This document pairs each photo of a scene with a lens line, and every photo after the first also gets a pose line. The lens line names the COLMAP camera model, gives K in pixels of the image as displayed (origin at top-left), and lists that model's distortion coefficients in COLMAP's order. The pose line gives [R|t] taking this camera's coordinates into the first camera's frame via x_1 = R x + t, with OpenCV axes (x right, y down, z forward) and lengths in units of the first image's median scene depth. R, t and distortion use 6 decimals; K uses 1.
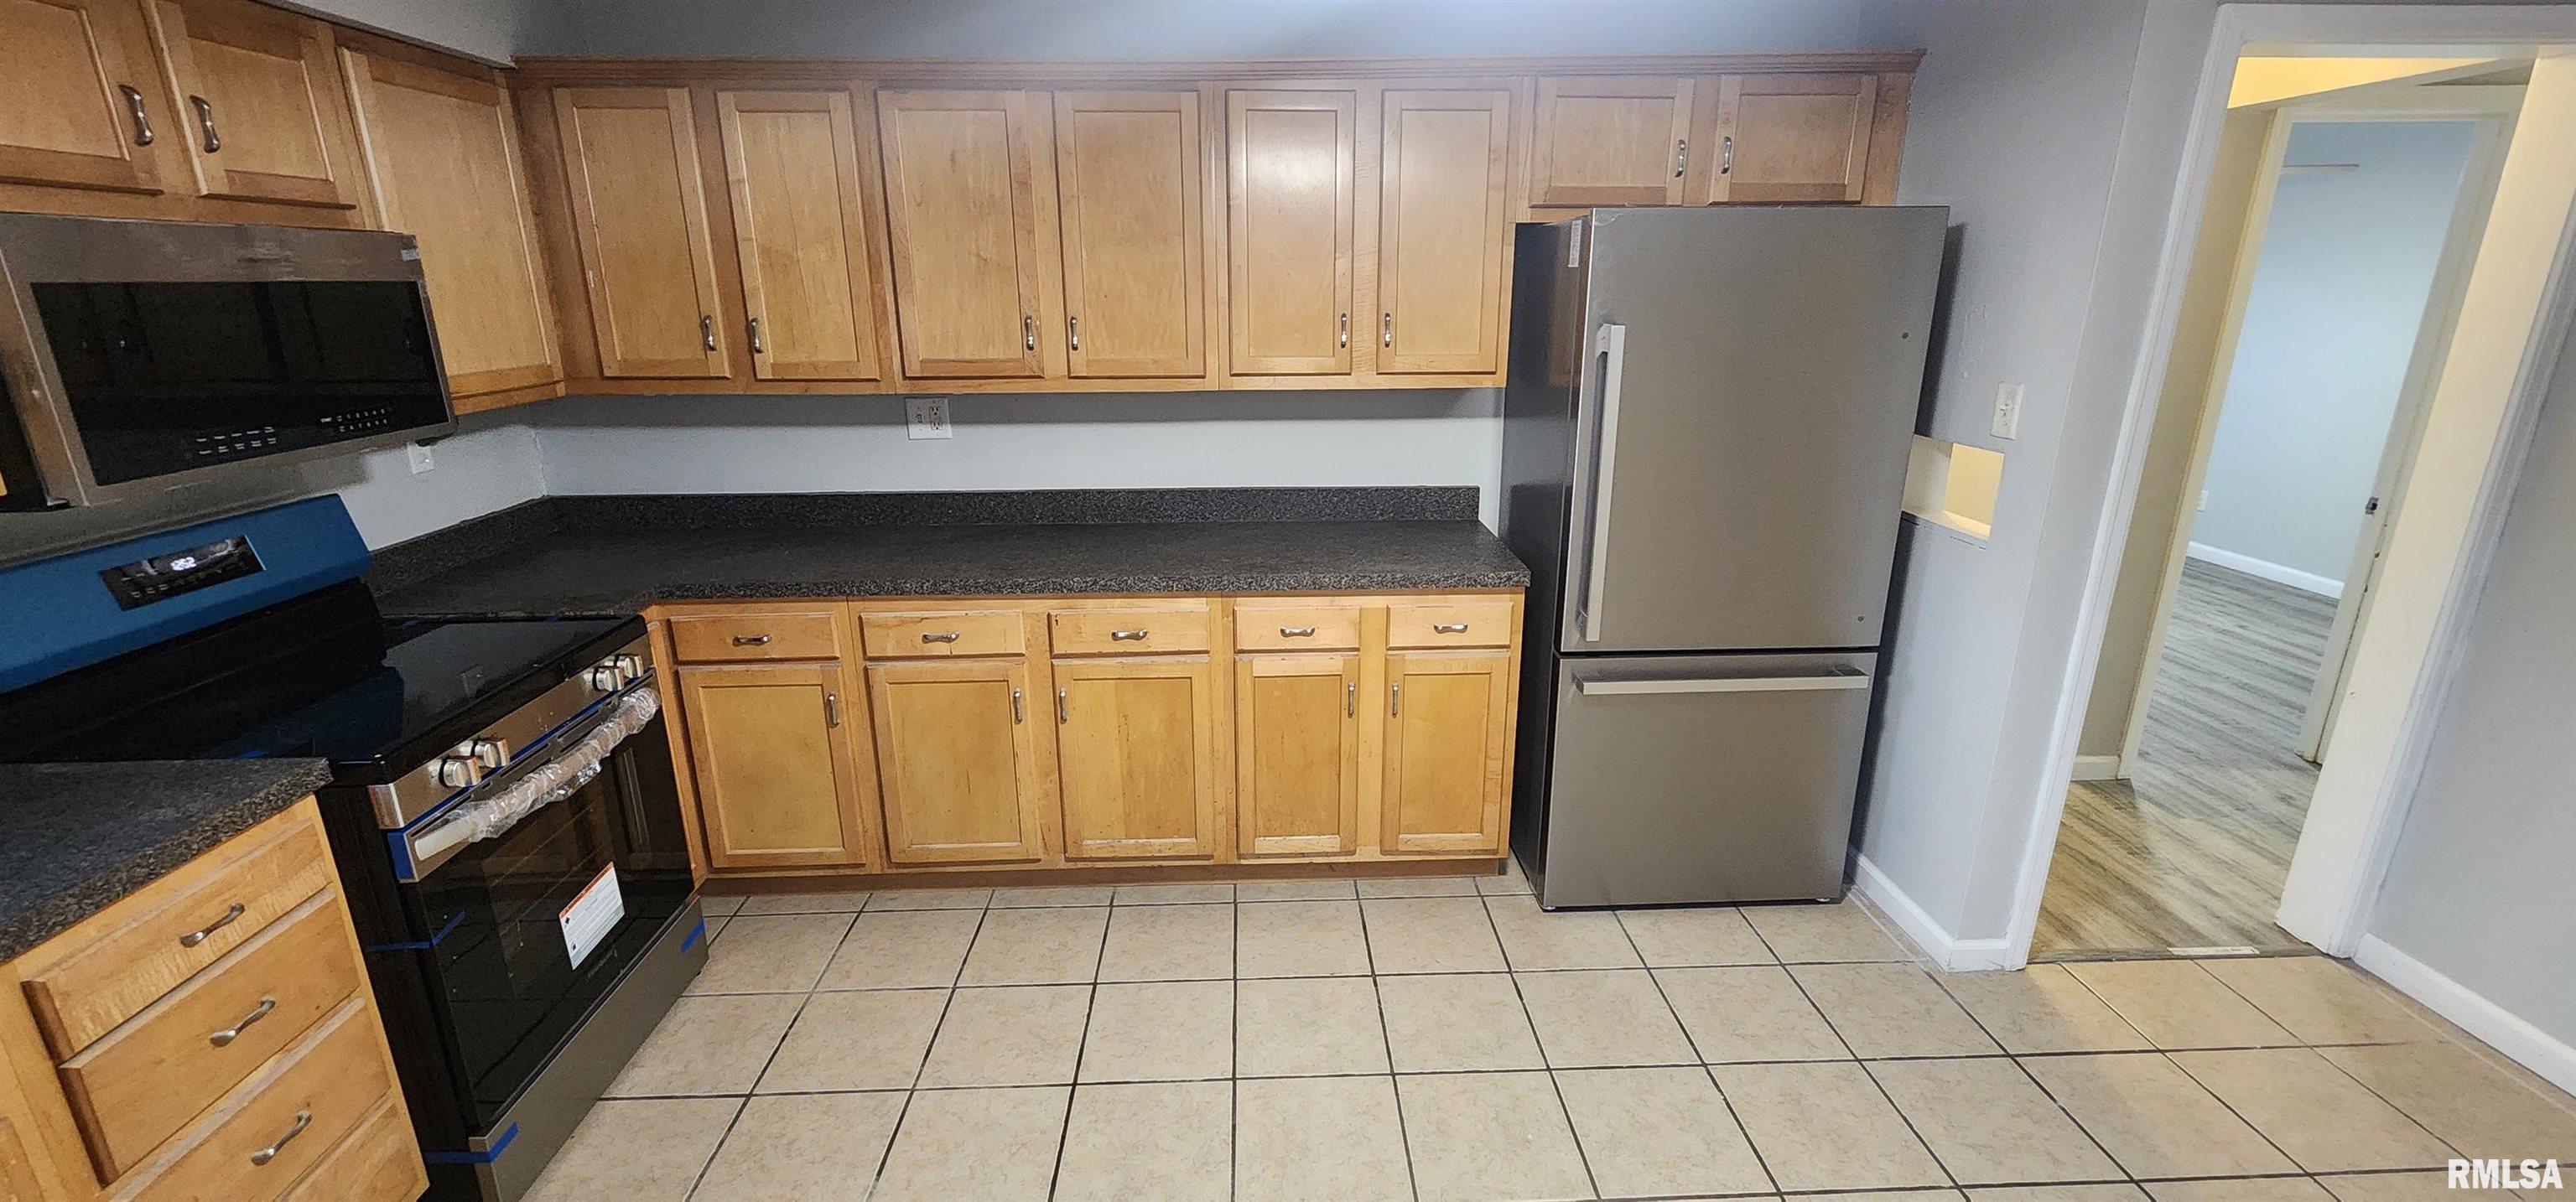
lens RADIAL K [[1054.3, 0, 1288.2], [0, 1054.3, 598.6], [0, 0, 1]] dist [-0.008184, 0.000554]
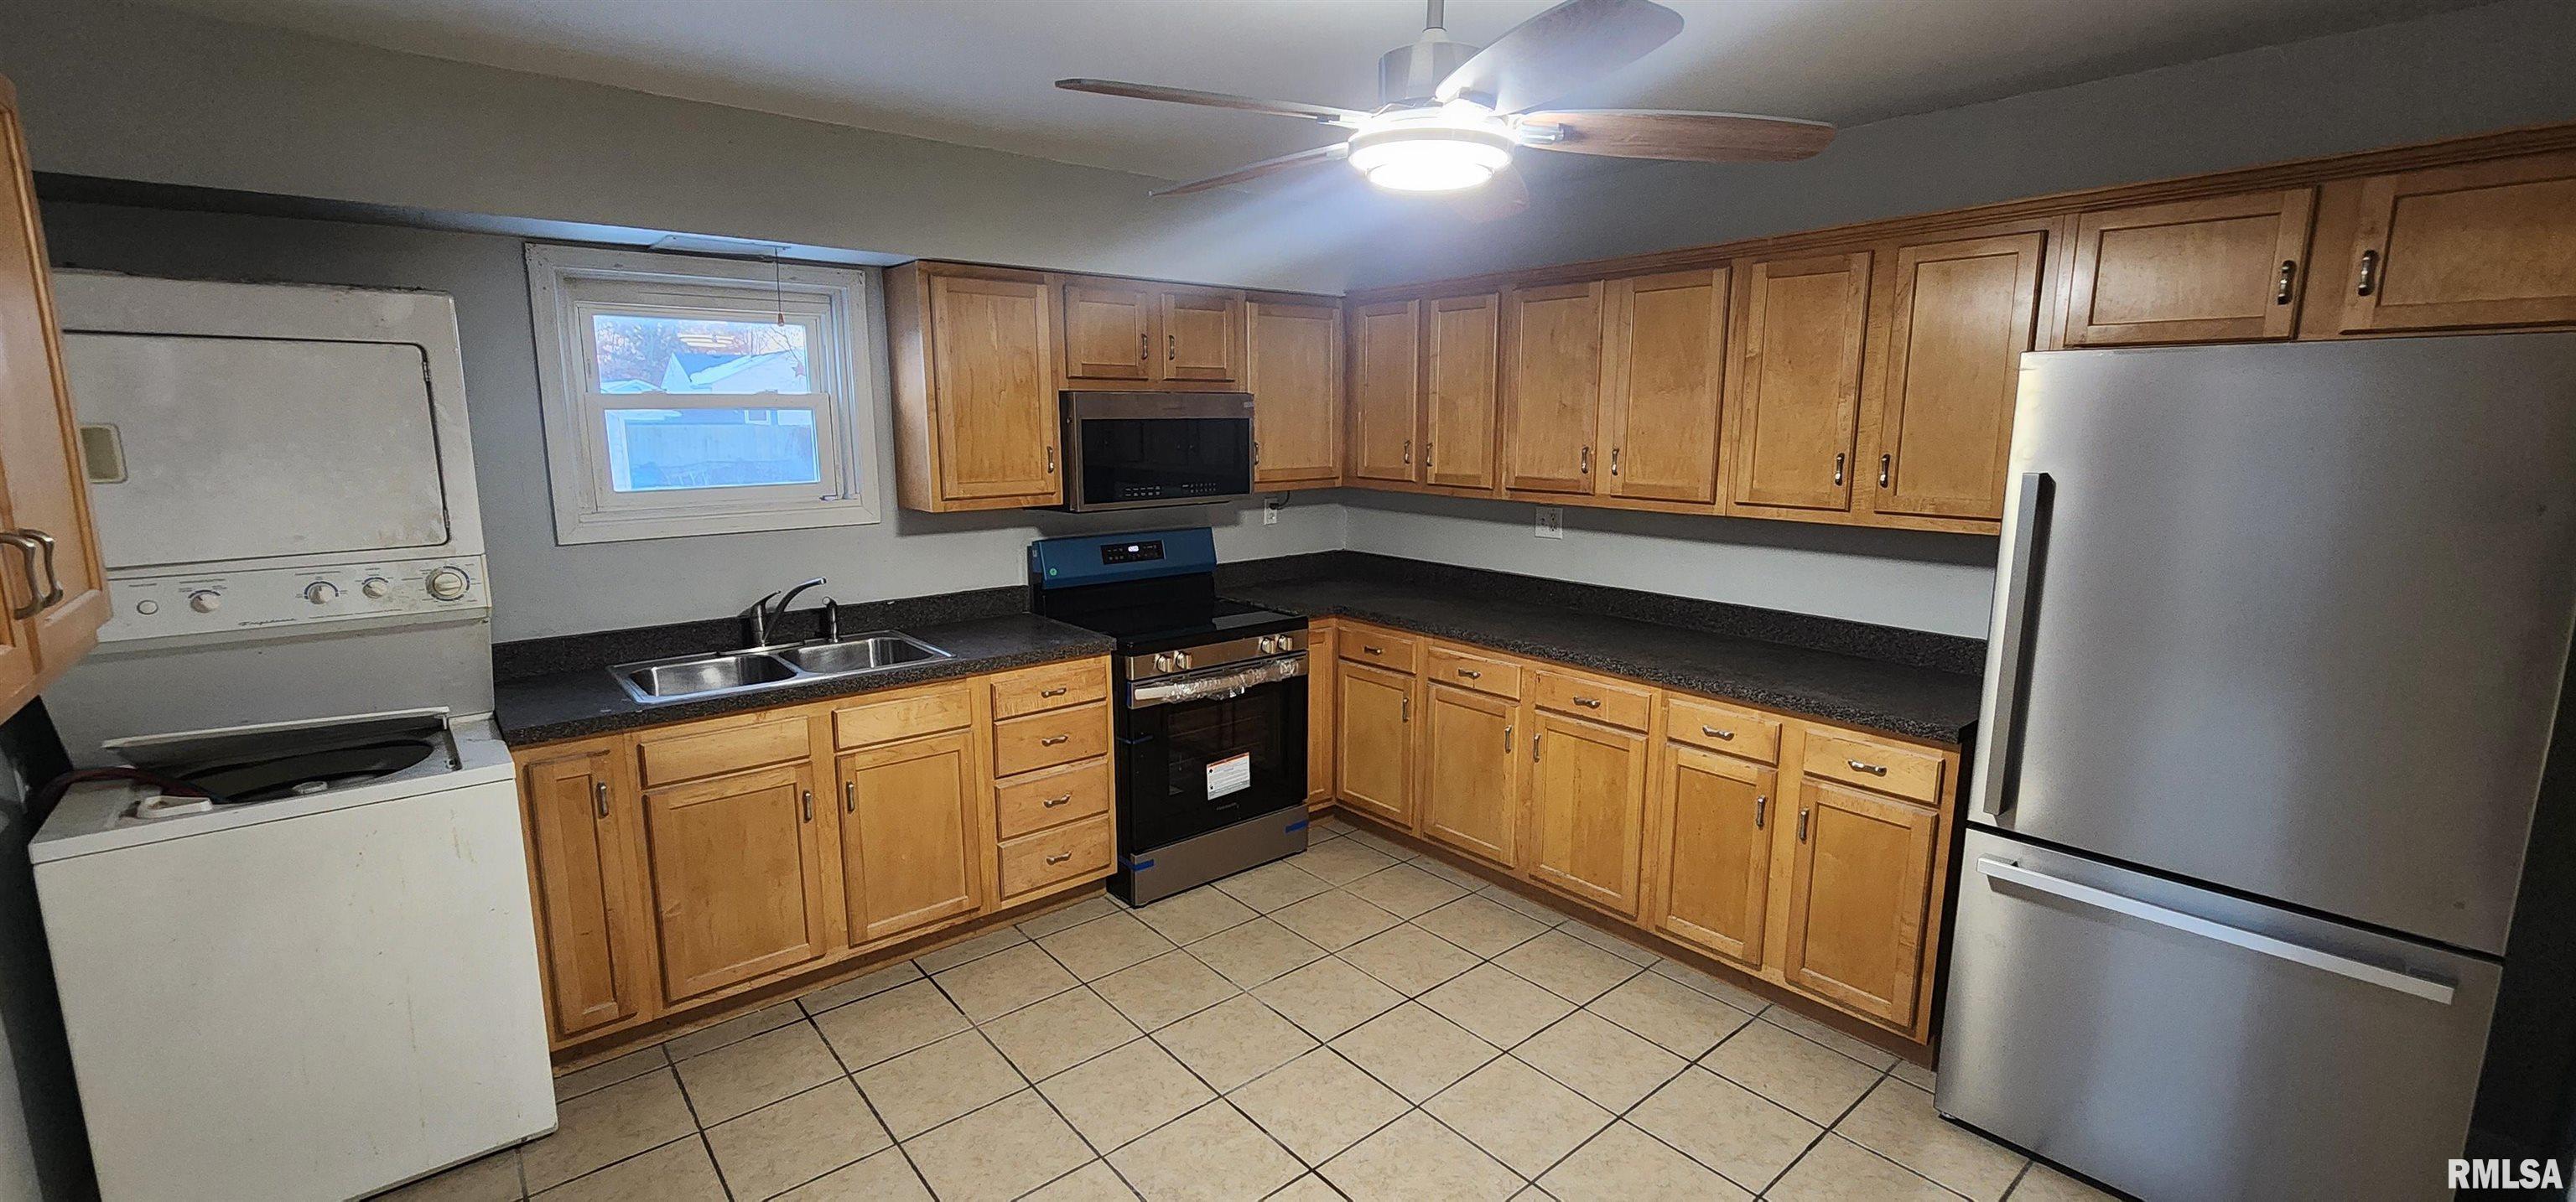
lens RADIAL K [[1054.3, 0, 1285.7], [0, 1054.3, 597.2], [0, 0, 1]] dist [-0.008184, 0.000554]
pose [[0.611530, 0.138068, -0.779082, 0.569908], [-0.230597, 0.973012, -0.008568, 0.006747], [0.756873, 0.184893, 0.626864, -0.055577]]
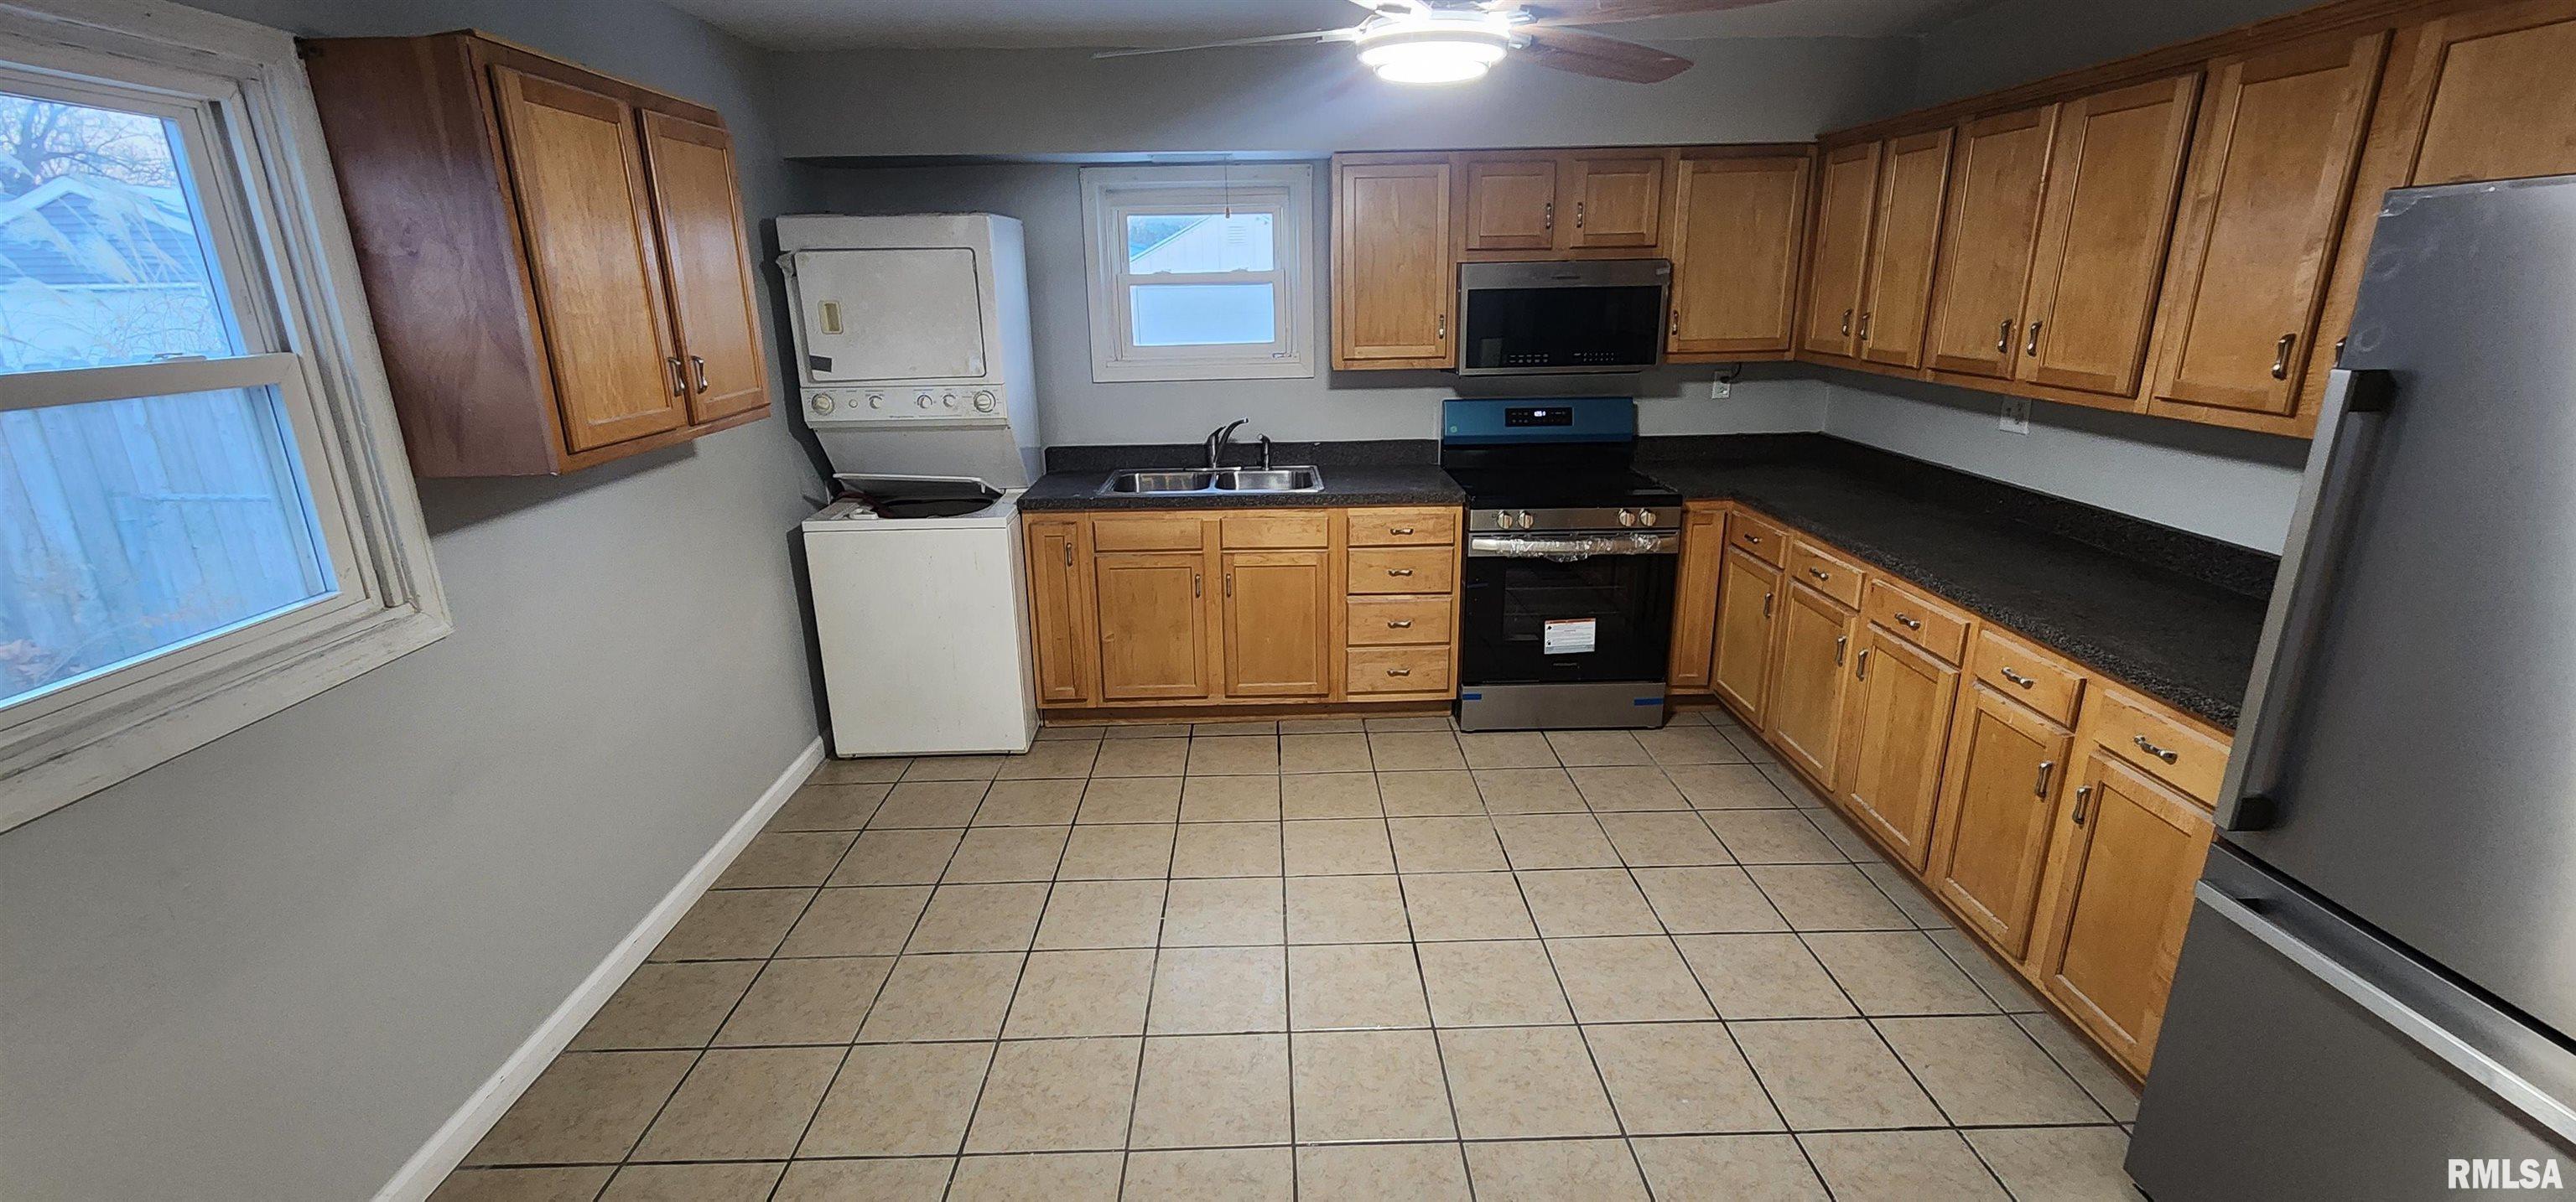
lens RADIAL K [[1054.3, 0, 1285.0], [0, 1054.3, 599.5], [0, 0, 1]] dist [-0.008184, 0.000554]
pose [[-0.019392, 0.292658, -0.956021, 0.866381], [-0.273478, 0.918182, 0.286622, -0.117393], [0.961683, 0.267008, 0.062231, 0.320350]]
